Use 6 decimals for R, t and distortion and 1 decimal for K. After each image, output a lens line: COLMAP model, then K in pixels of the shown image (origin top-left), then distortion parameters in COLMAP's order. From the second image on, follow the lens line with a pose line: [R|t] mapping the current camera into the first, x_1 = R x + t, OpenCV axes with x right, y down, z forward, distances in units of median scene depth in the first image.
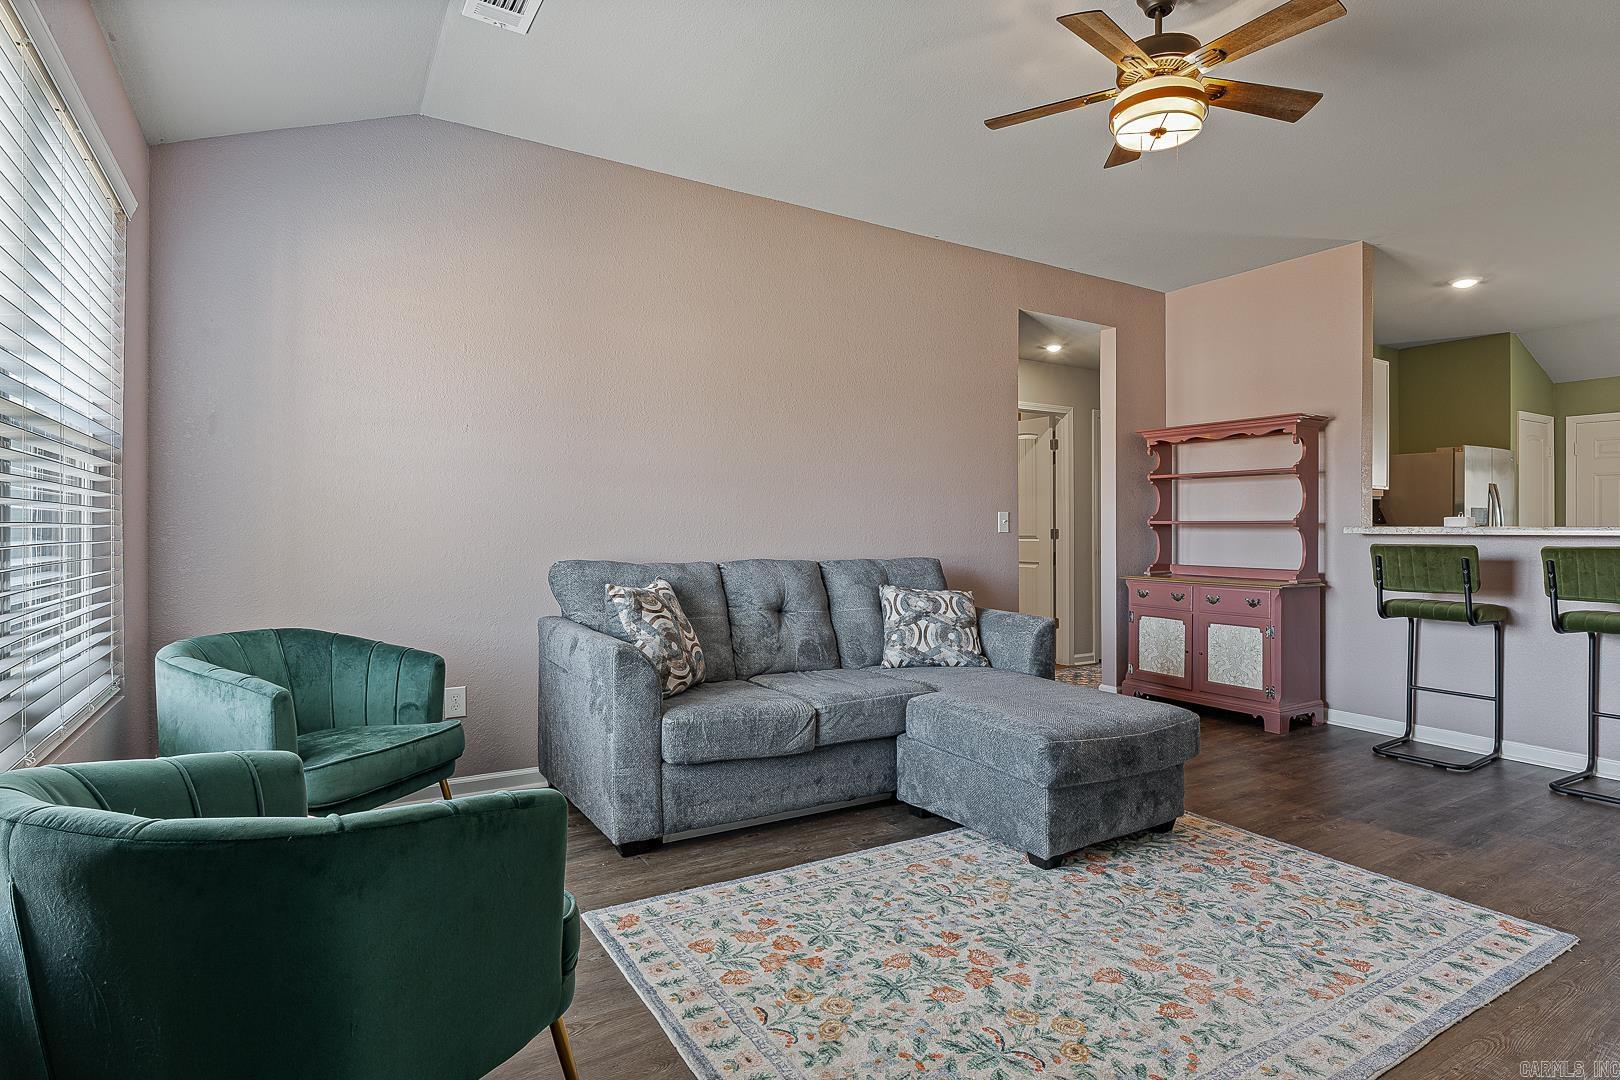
lens RADIAL K [[855.4, 0, 805.1], [0, 855.4, 533.3], [0, 0, 1]] dist [-0.003843, 0.000506]
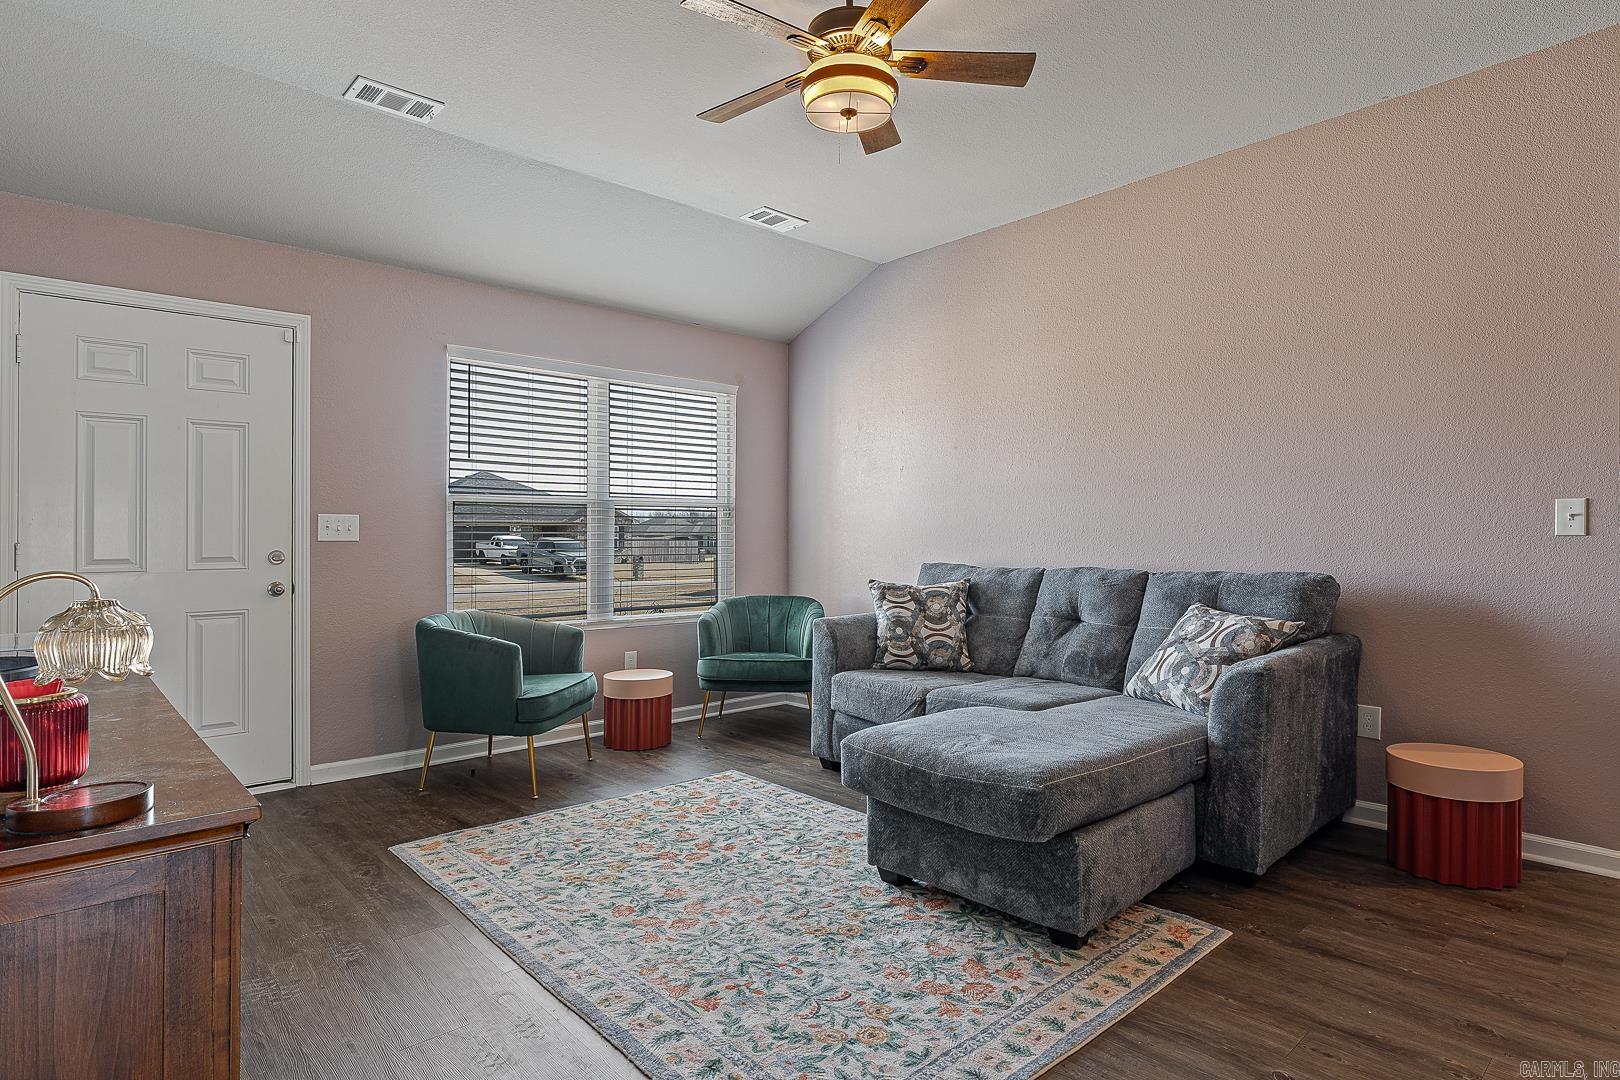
lens RADIAL K [[855.4, 0, 805.1], [0, 855.4, 533.3], [0, 0, 1]] dist [-0.003843, 0.000506]
pose [[0.181034, -0.018140, -0.983309, 0.867830], [0.003134, 0.999835, -0.017868, 0.007710], [0.983472, 0.000153, 0.181061, 0.511824]]
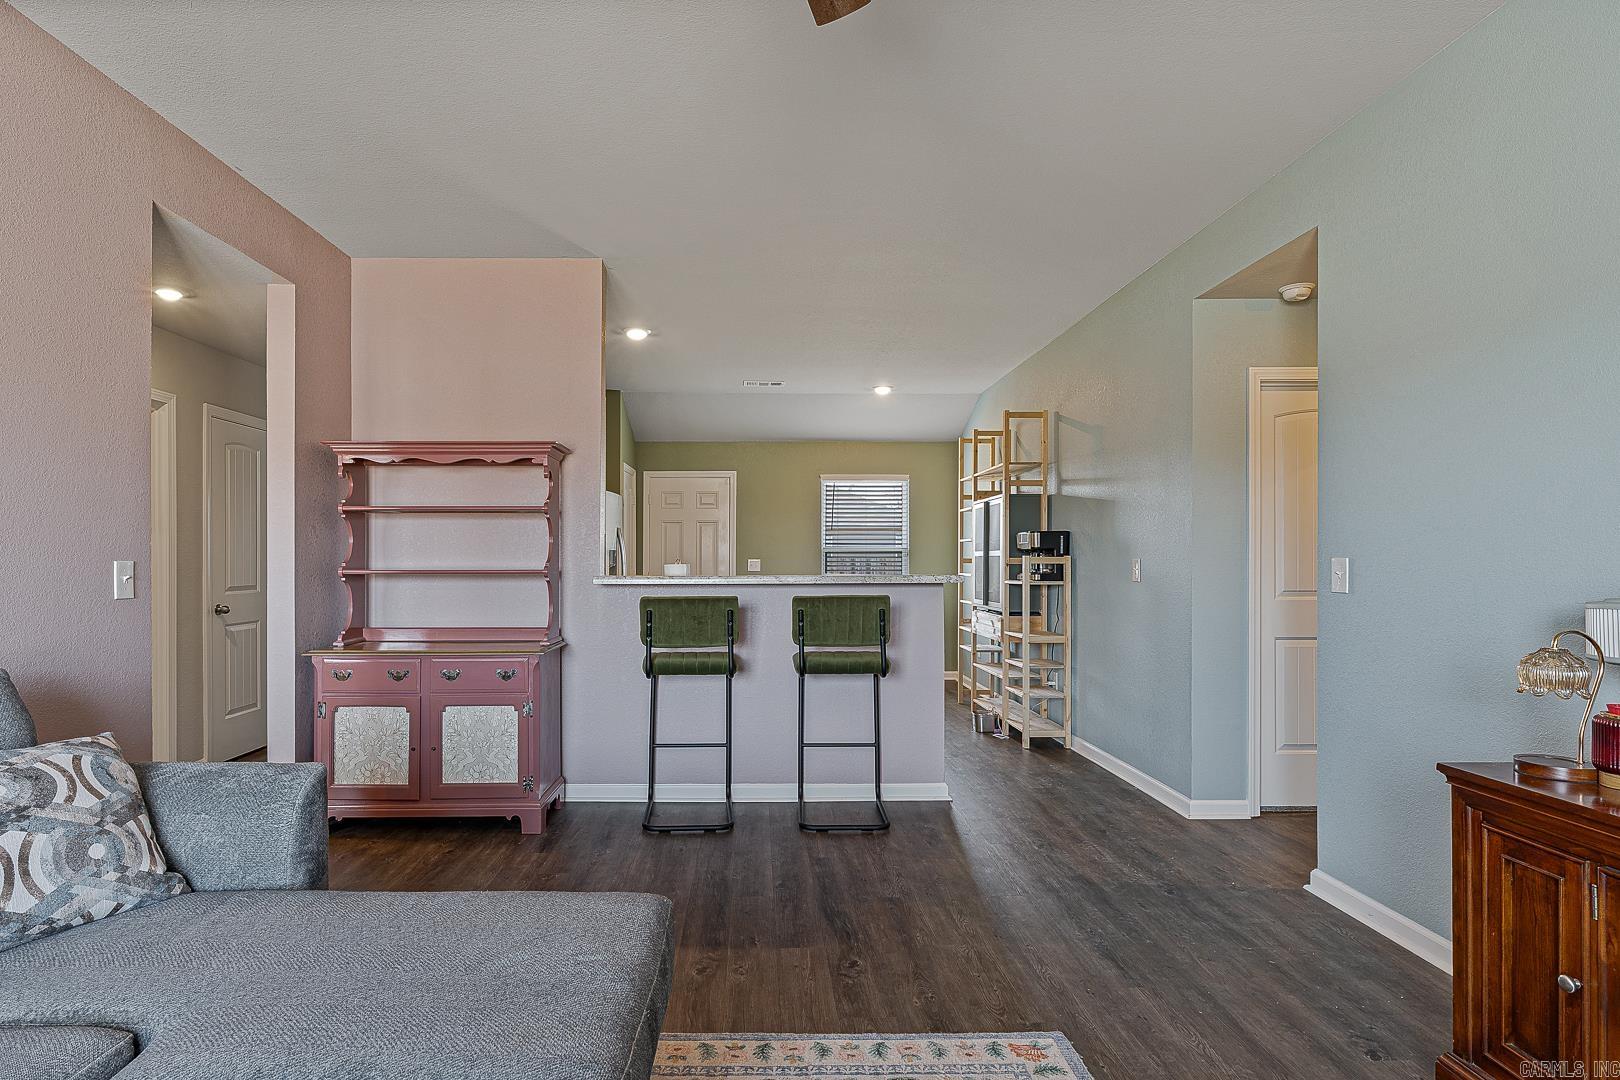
lens RADIAL K [[841.4, 0, 768.6], [0, 841.4, 552.5], [0, 0, 1]] dist [-0.002616, -0.000644]
pose [[0.503490, 0.000324, 0.864001, -0.030533], [0.009800, 0.999933, -0.006085, -0.029191], [-0.863946, 0.011531, 0.503453, 0.469144]]
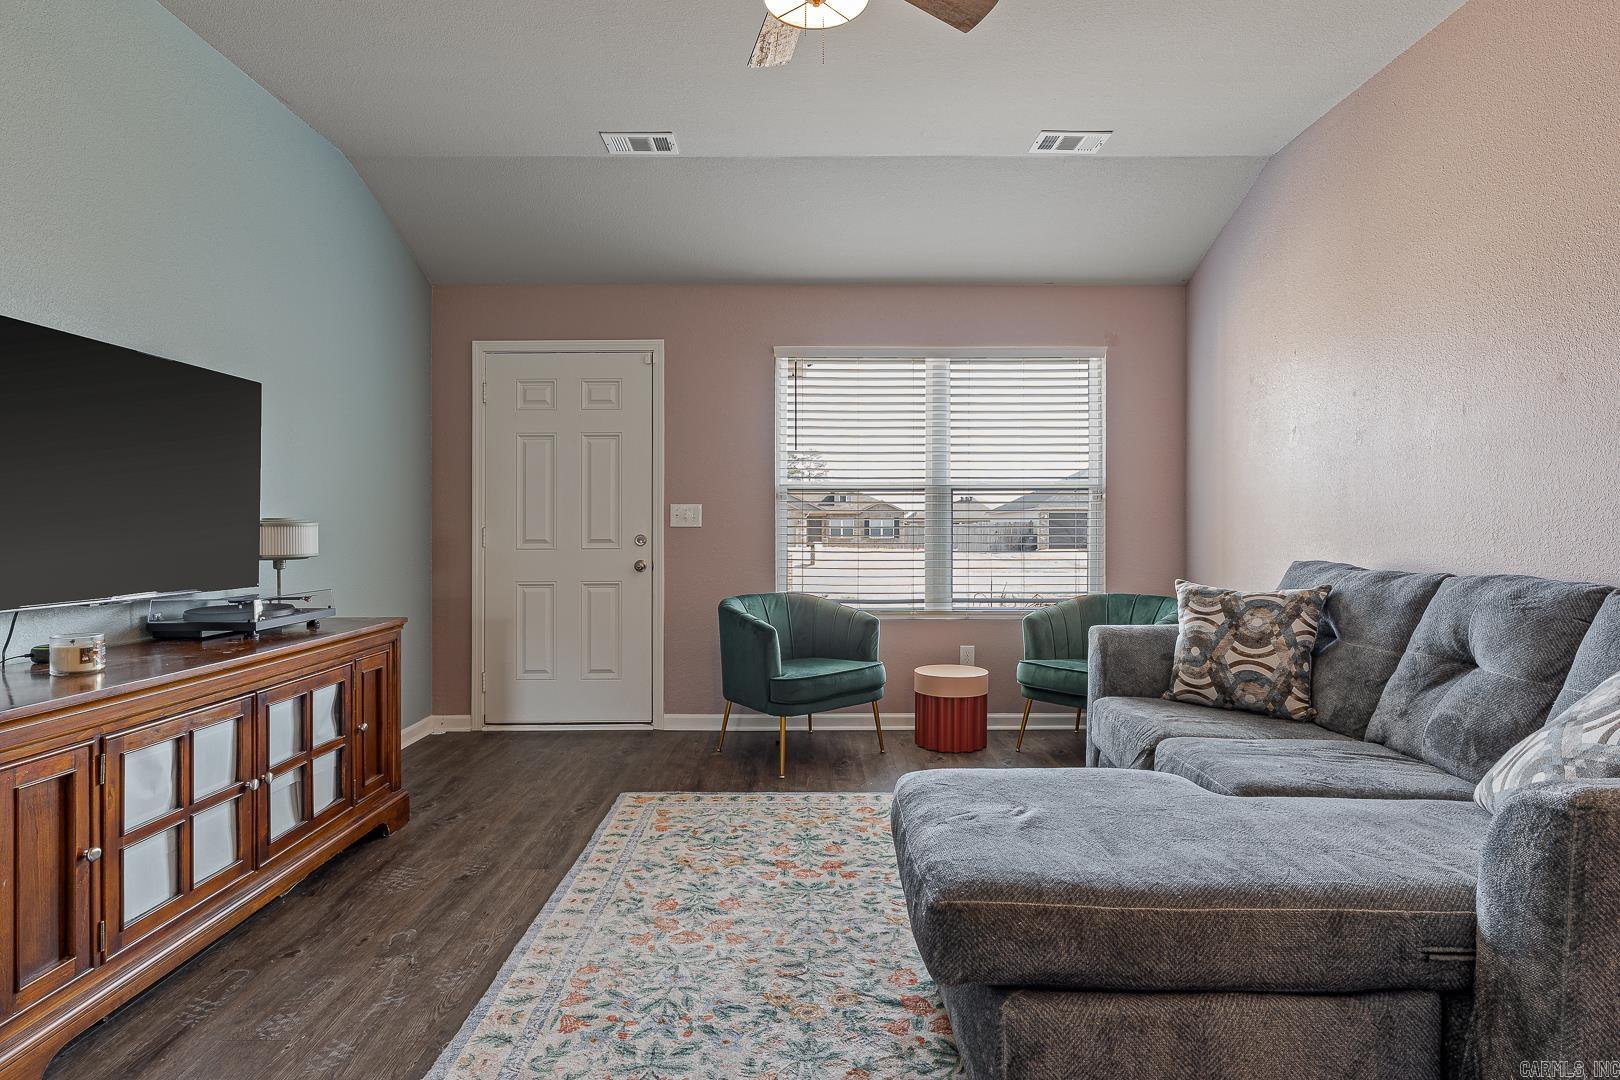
lens RADIAL K [[836.4, 0, 805.3], [0, 836.4, 519.3], [0, 0, 1]] dist [-0.005299, 0.000469]
pose [[-0.516649, -0.018854, -0.855990, 0.687443], [-0.007323, 0.999818, -0.017601, 0.005649], [0.856166, -0.002825, -0.516693, 0.895270]]
